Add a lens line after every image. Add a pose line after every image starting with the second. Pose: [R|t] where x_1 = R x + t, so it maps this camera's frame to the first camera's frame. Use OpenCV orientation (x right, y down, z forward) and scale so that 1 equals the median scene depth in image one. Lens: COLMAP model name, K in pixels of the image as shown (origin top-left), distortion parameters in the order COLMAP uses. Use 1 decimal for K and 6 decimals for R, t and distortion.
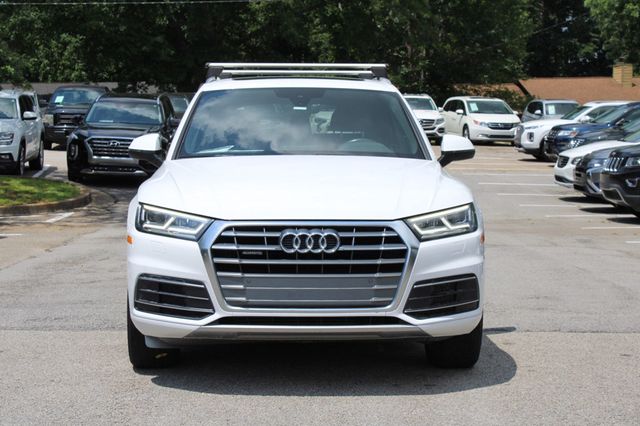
lens RADIAL K [[1264.0, 0, 319.8], [0, 1264.0, 210.4], [0, 0, 1]] dist [0.026044, 0.000000]
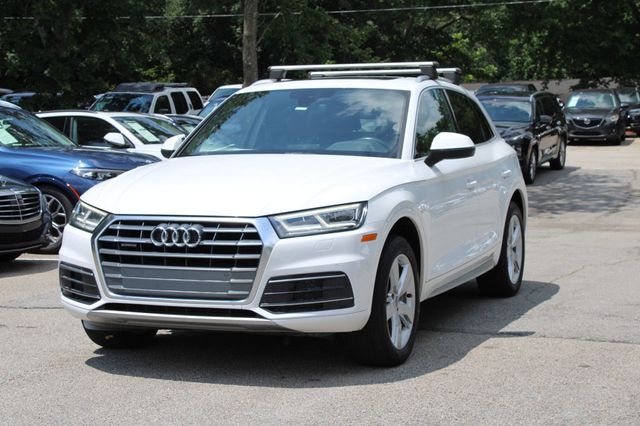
lens RADIAL K [[1264.0, 0, 319.3], [0, 1264.0, 214.5], [0, 0, 1]] dist [0.026044, 0.000000]
pose [[0.918336, 0.016013, -0.395478, 0.518906], [-0.013777, 0.999869, 0.008492, -0.003878], [0.395562, -0.002350, 0.918436, 0.069736]]
